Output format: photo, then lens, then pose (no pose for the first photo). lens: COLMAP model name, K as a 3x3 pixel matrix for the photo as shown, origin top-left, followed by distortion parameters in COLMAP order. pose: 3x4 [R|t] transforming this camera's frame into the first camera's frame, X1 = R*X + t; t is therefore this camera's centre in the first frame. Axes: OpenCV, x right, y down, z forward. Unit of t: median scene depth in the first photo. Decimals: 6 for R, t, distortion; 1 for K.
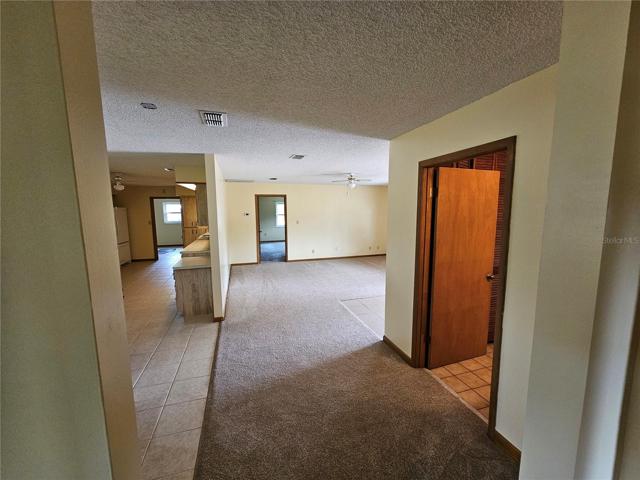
lens RADIAL K [[262.4, 0, 321.8], [0, 262.4, 239.8], [0, 0, 1]] dist [-0.002482, 0.000635]
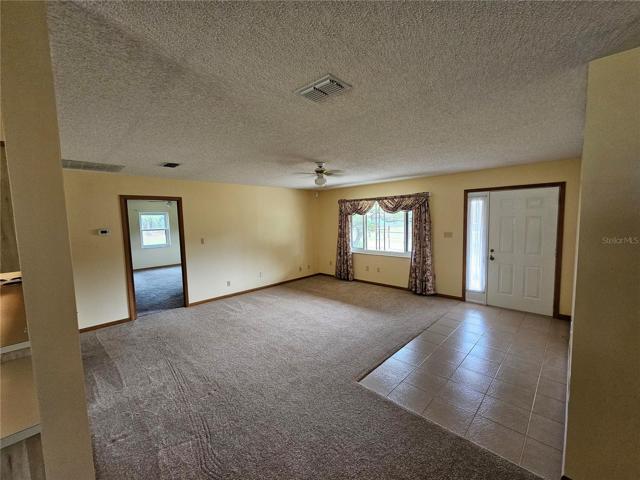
lens RADIAL K [[262.4, 0, 323.2], [0, 262.4, 242.8], [0, 0, 1]] dist [-0.002482, 0.000635]
pose [[0.877395, -0.055225, 0.476581, -0.138926], [0.069619, 0.997494, -0.012582, -0.034834], [-0.474692, 0.044219, 0.879041, 0.303258]]
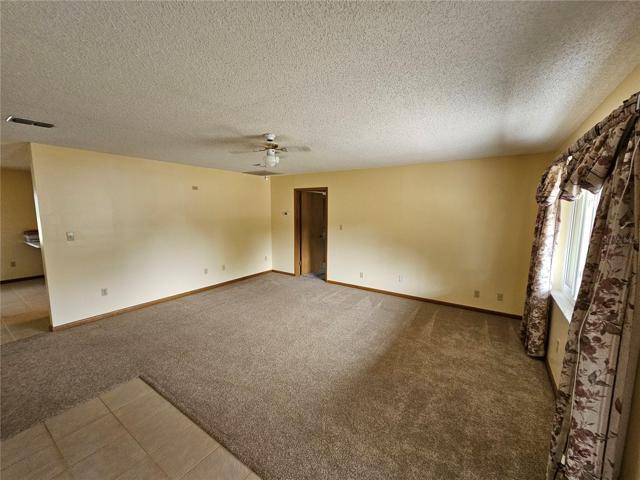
lens RADIAL K [[262.4, 0, 320.8], [0, 262.4, 239.2], [0, 0, 1]] dist [-0.002482, 0.000635]
pose [[0.615465, 0.105302, -0.781098, 0.406085], [-0.104531, 0.993186, 0.051529, -0.065879], [0.781201, 0.049935, 0.622279, 0.543205]]
